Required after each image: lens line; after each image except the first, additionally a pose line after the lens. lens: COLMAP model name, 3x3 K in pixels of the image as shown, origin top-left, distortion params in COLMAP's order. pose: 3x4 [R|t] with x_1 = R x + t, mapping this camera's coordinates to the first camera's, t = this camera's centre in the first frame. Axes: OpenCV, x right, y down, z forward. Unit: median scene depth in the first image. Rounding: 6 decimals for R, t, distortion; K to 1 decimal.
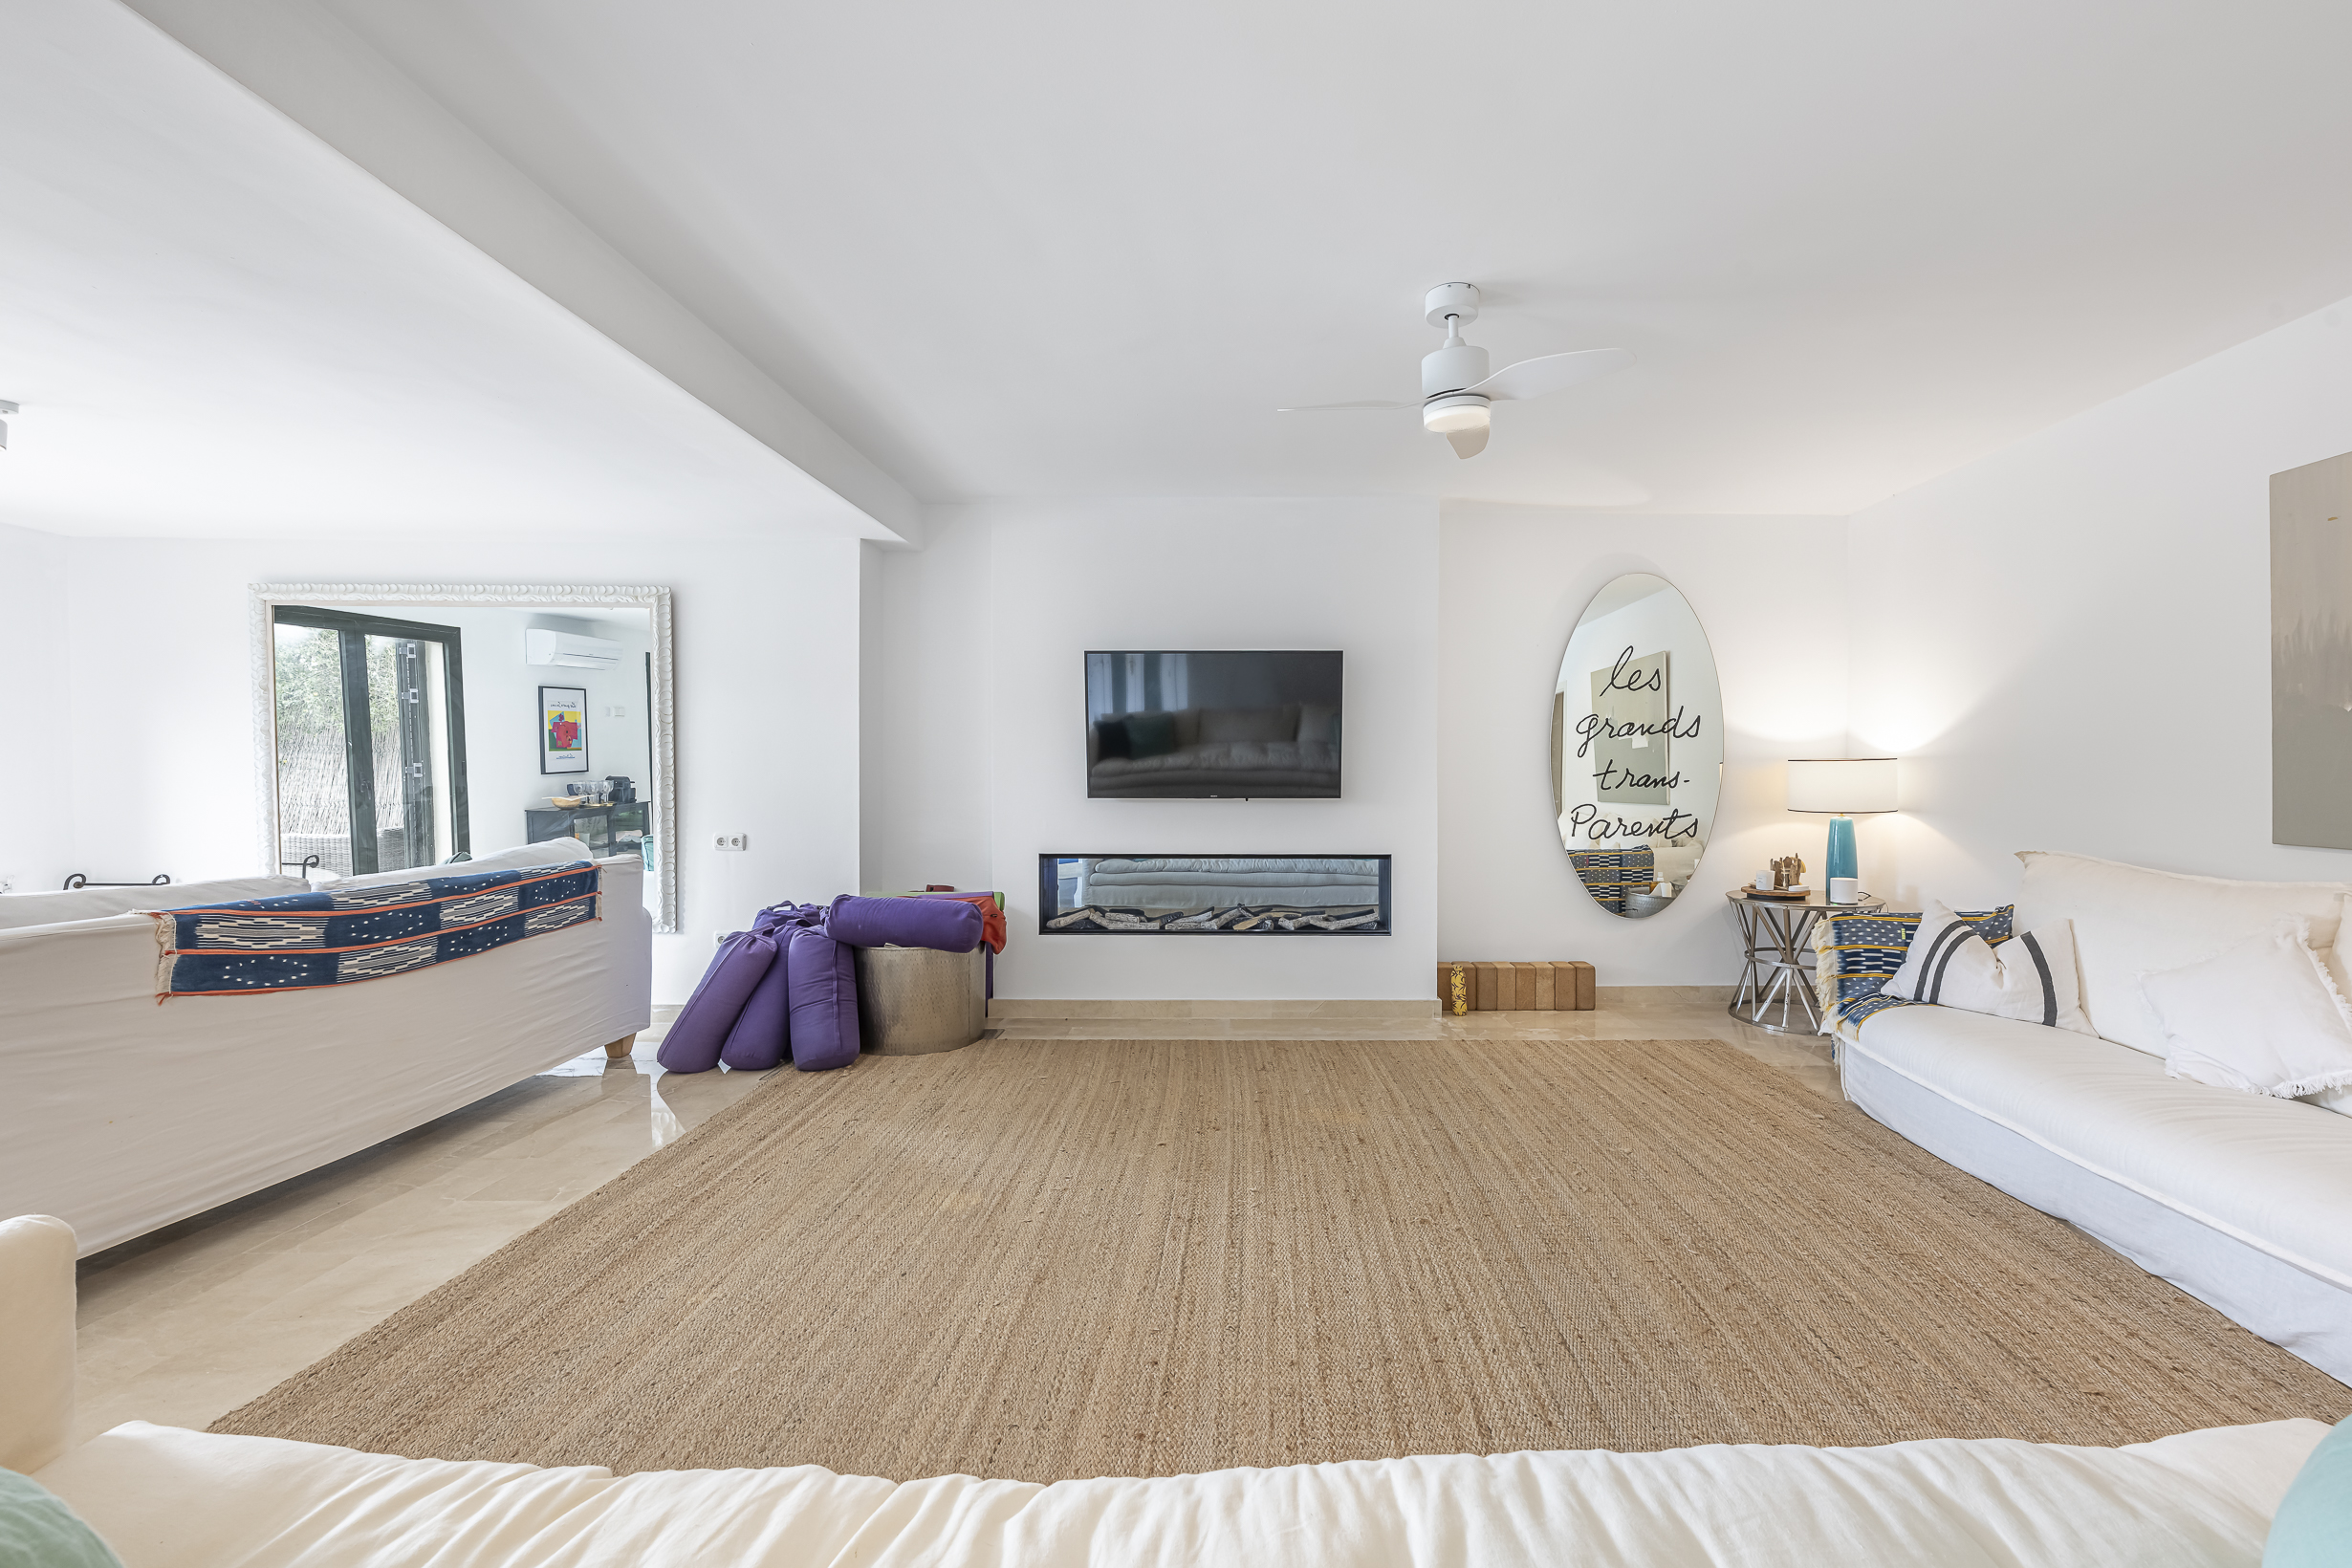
lens RADIAL K [[966.7, 0, 1236.0], [0, 966.7, 782.9], [0, 0, 1]] dist [0.003967, 0.000180]
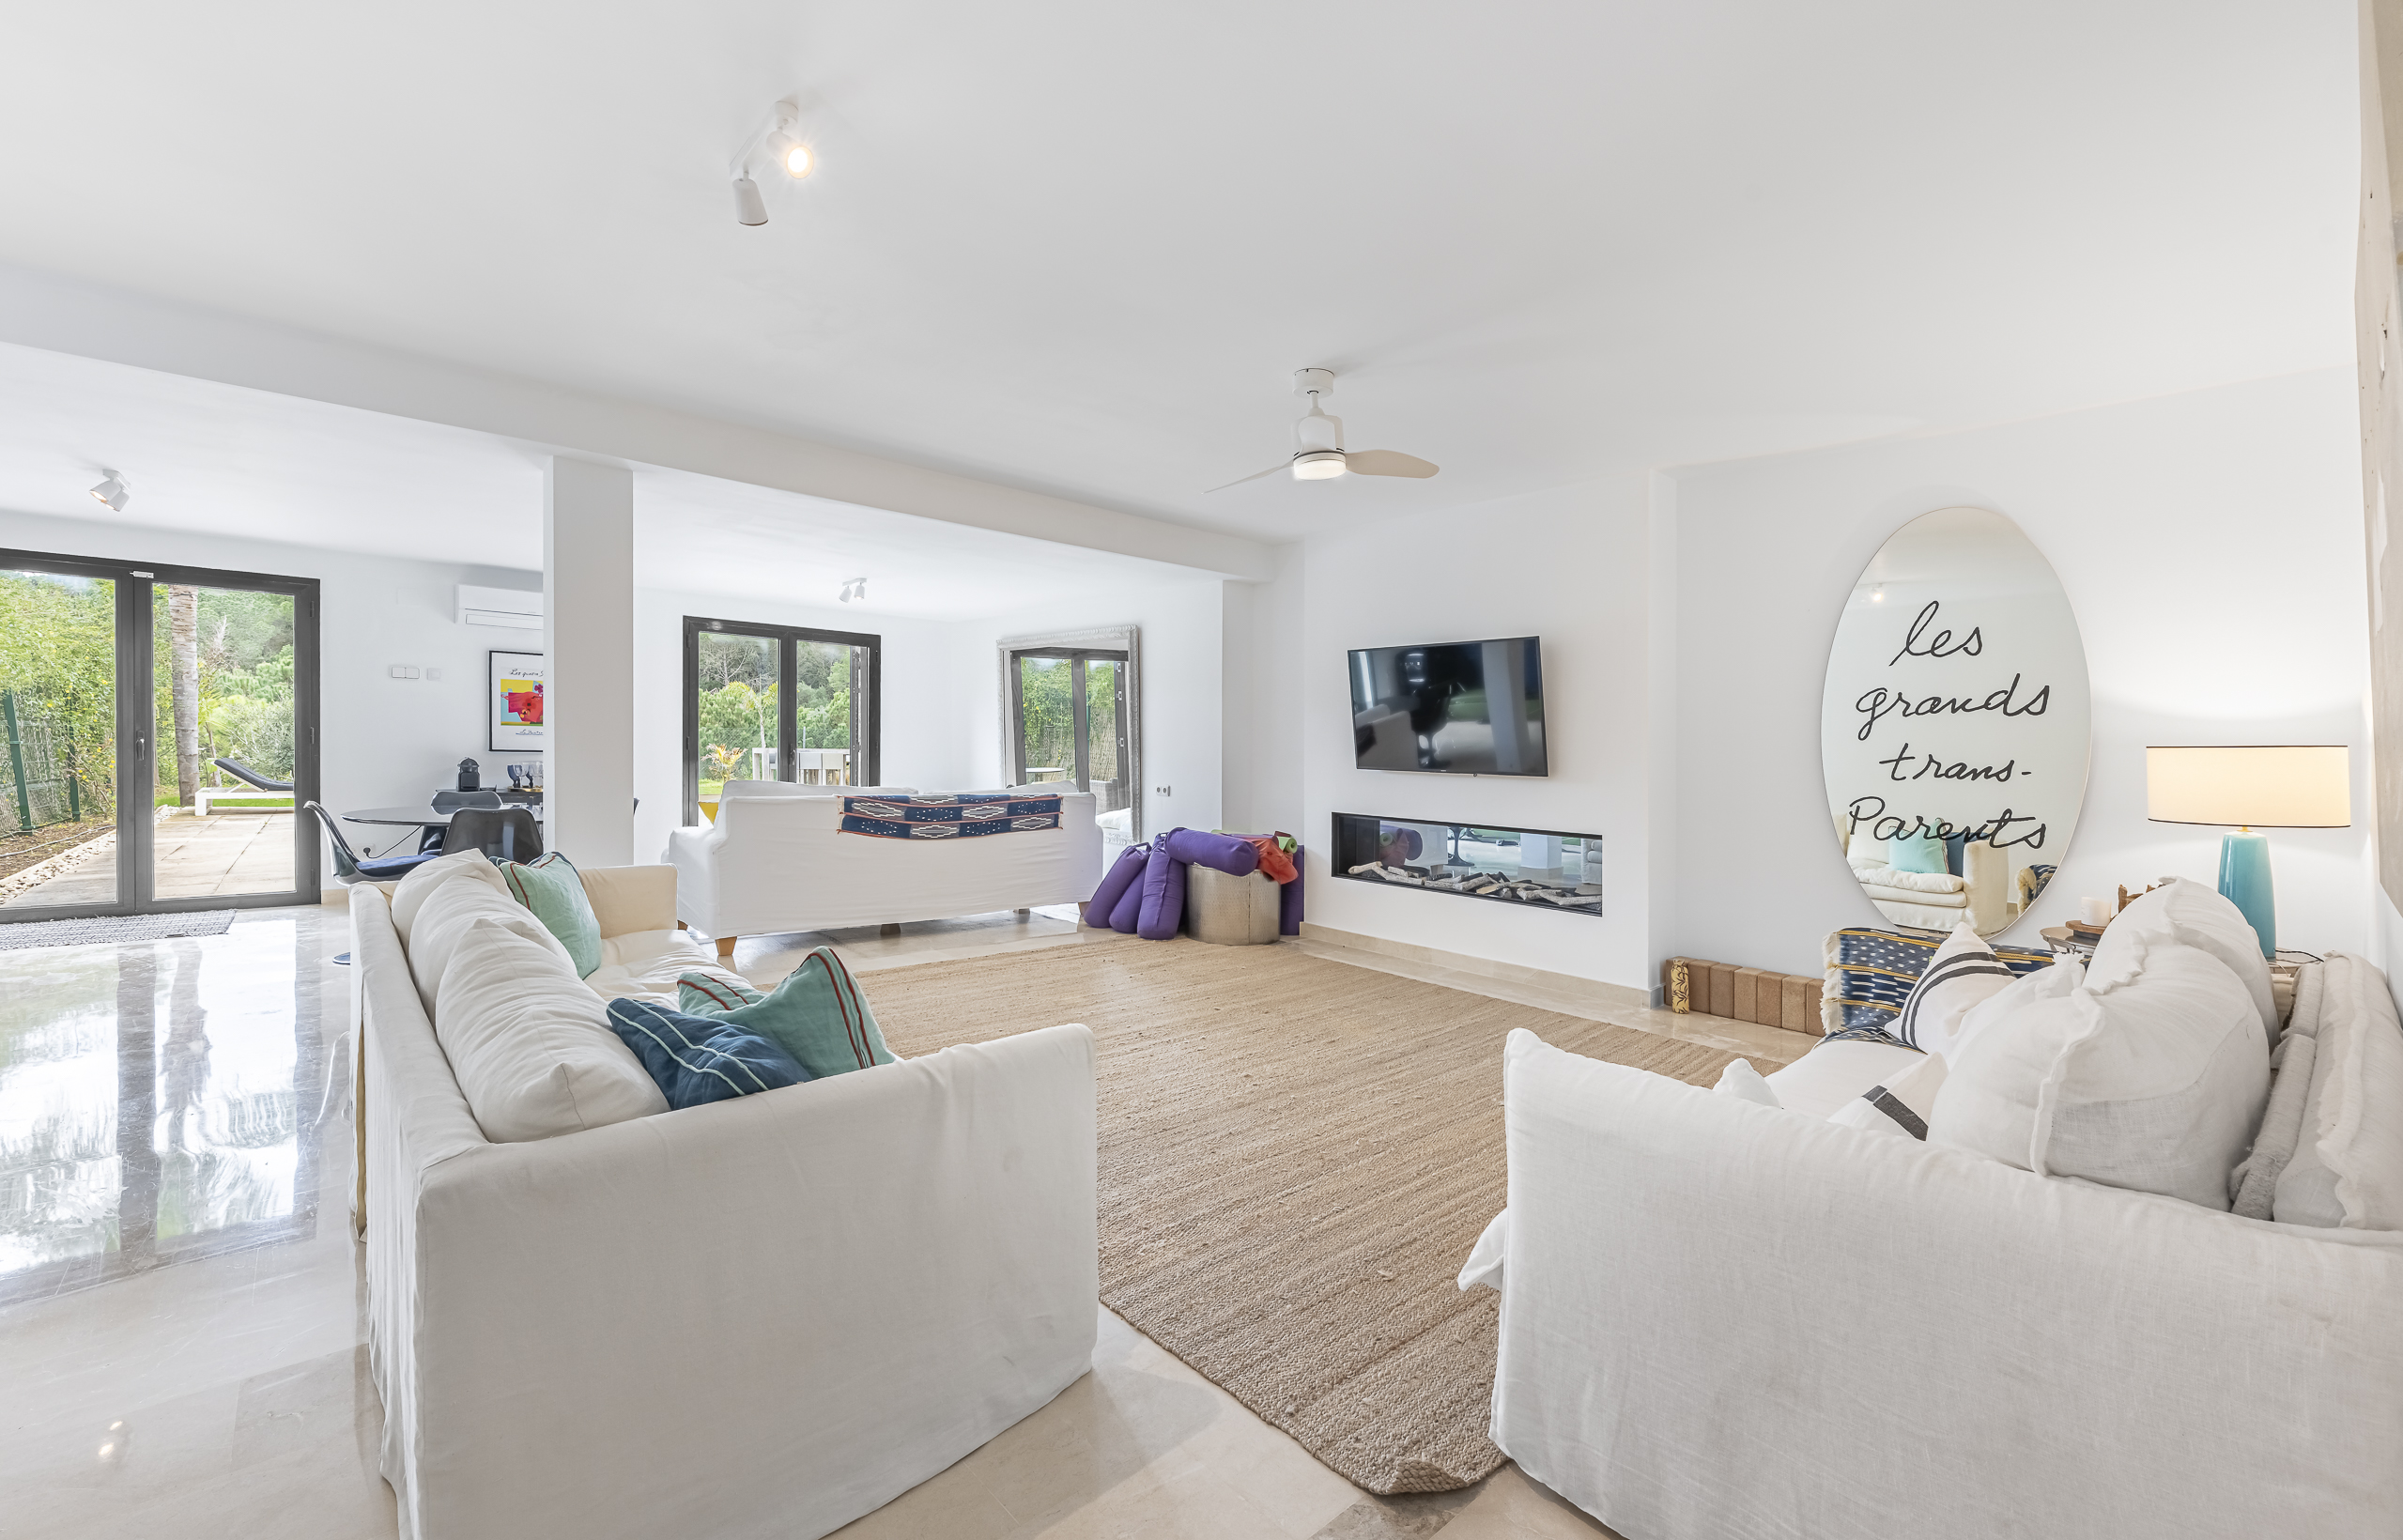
lens RADIAL K [[980.5, 0, 1199.7], [0, 980.5, 769.7], [0, 0, 1]] dist [0.001318, -0.000001]
pose [[0.674771, 0.032208, -0.737324, 0.745027], [-0.028204, 0.999443, 0.017846, 0.000057], [0.737488, 0.008753, 0.675304, 0.010972]]
